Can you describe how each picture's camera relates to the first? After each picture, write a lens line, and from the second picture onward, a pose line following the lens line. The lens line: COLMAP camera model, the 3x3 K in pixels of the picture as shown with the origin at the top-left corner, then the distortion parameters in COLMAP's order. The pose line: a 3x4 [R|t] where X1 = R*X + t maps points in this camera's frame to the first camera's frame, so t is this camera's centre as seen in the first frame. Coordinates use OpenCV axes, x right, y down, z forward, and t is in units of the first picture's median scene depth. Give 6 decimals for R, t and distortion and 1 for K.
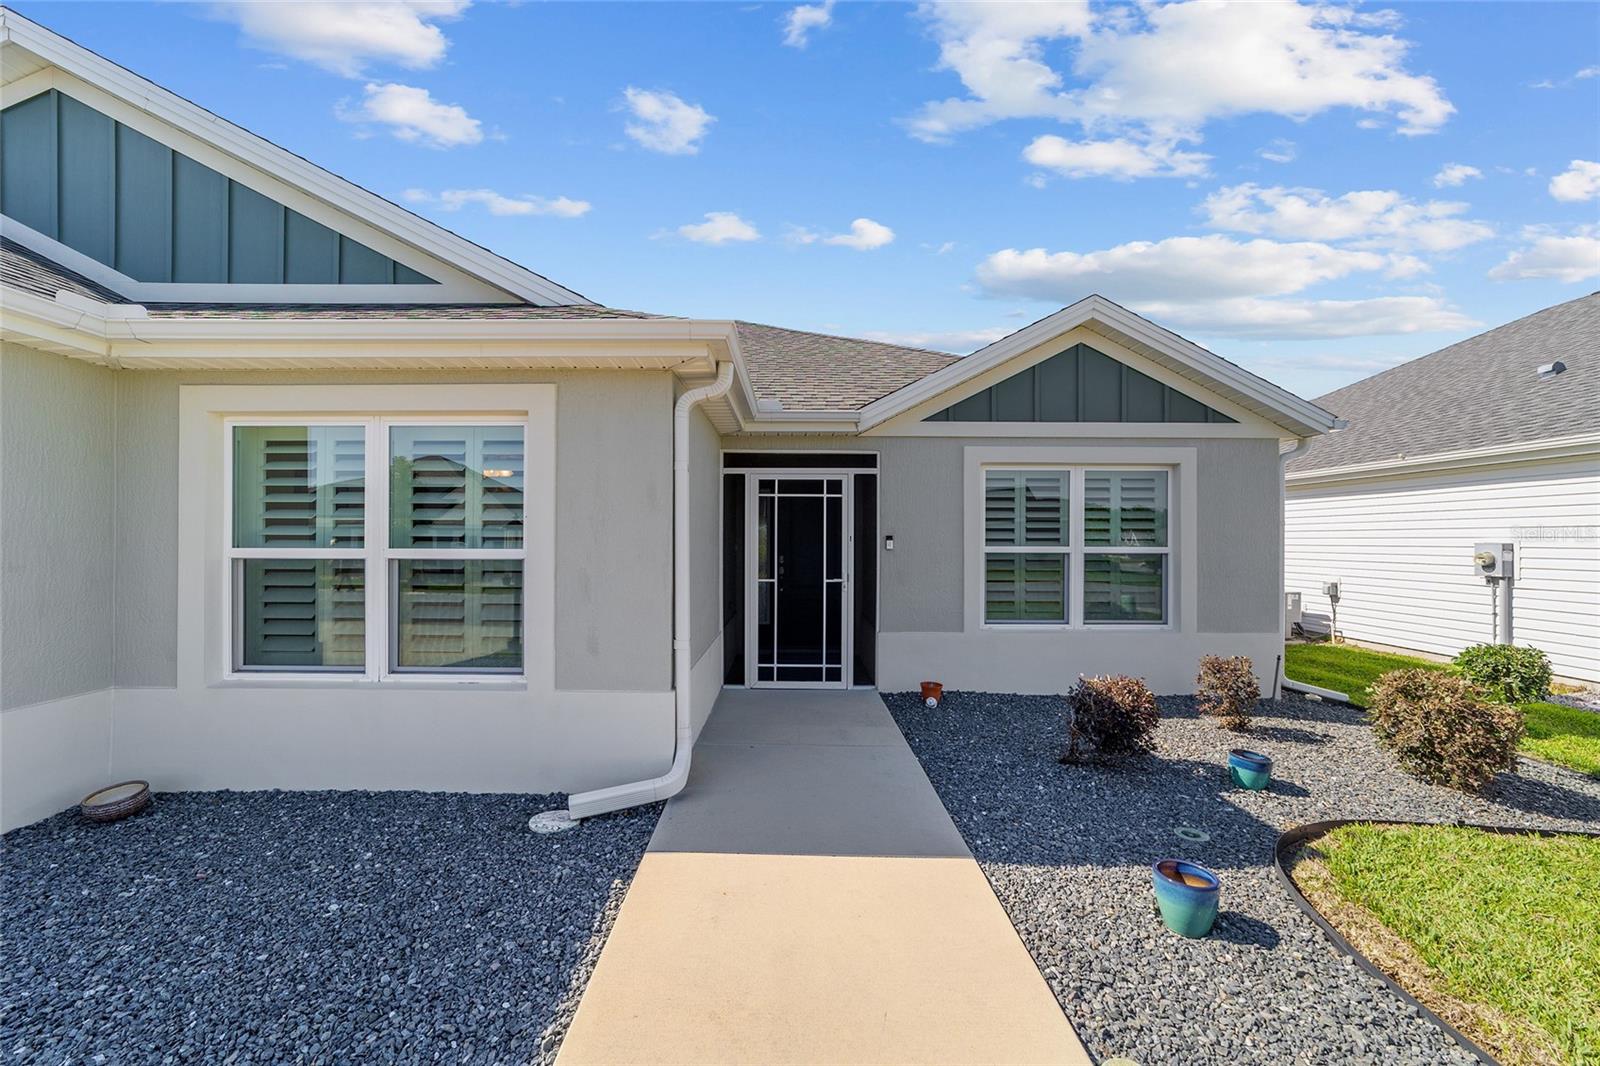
lens RADIAL K [[622.9, 0, 800.0], [0, 622.9, 533.0], [0, 0, 1]] dist [-0.000421, 0.000004]
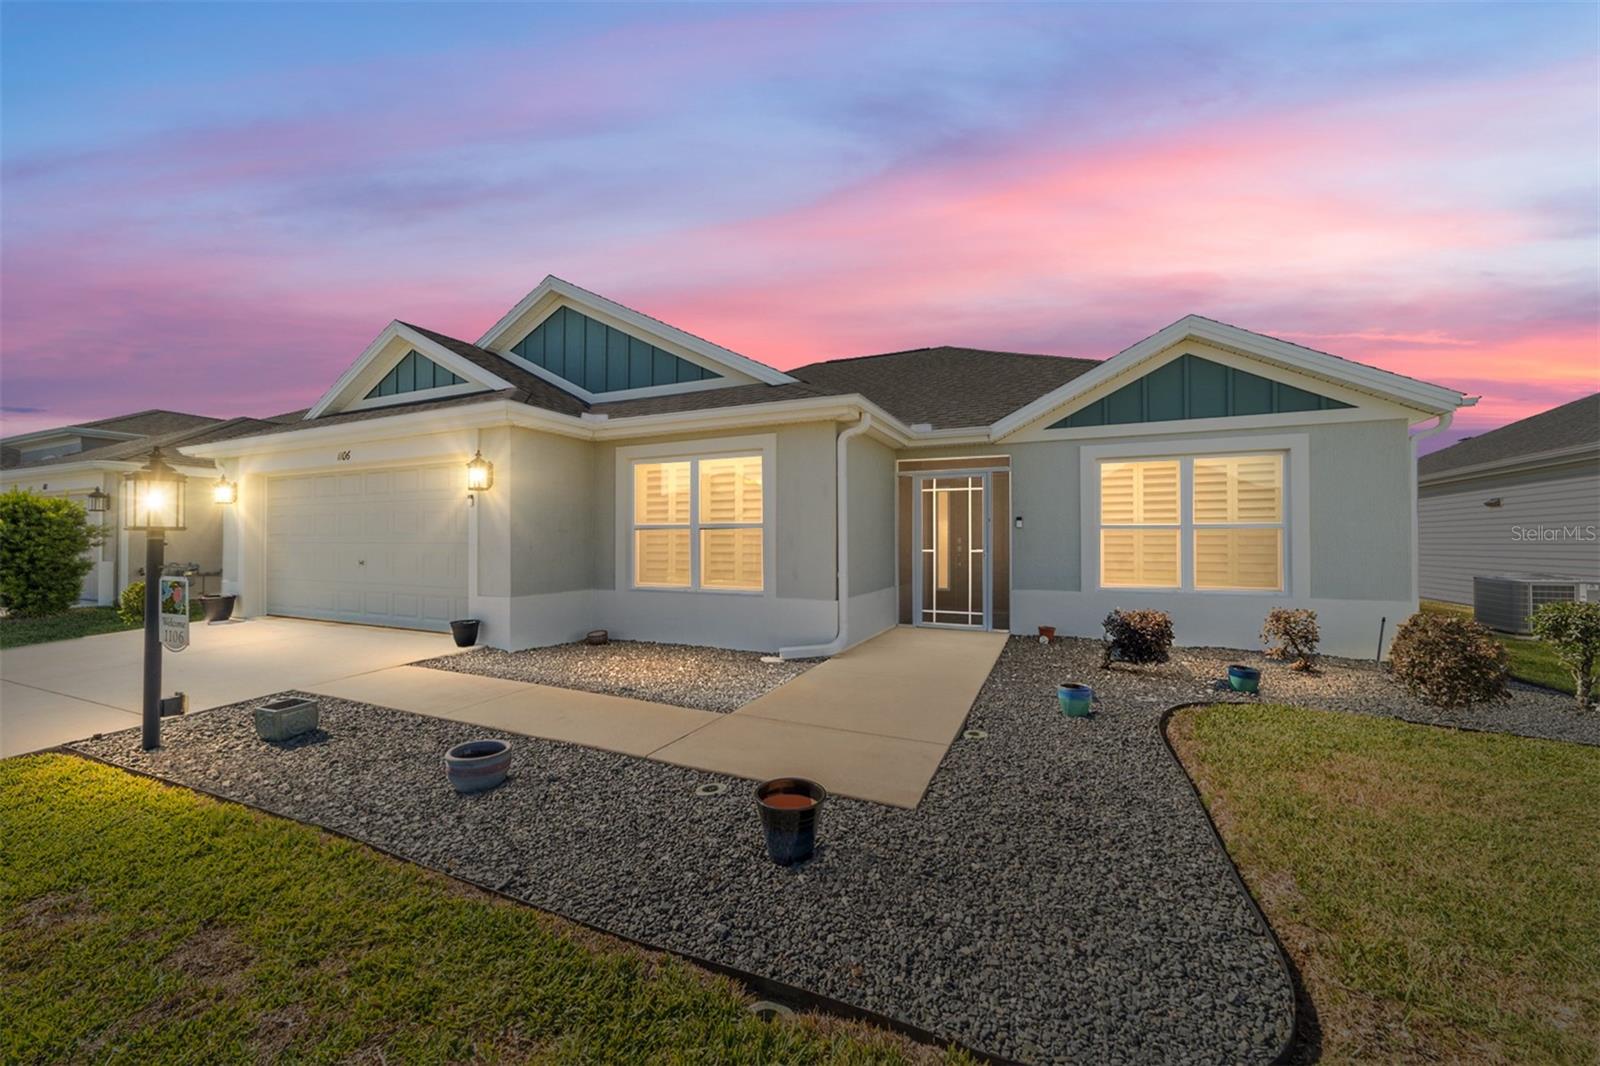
lens RADIAL K [[622.9, 0, 800.0], [0, 622.9, 533.0], [0, 0, 1]] dist [-0.000421, 0.000004]
pose [[0.910900, -0.008718, -0.412536, 0.271212], [0.005659, 0.999947, -0.008636, 0.048323], [0.412589, 0.005532, 0.910900, -0.409221]]
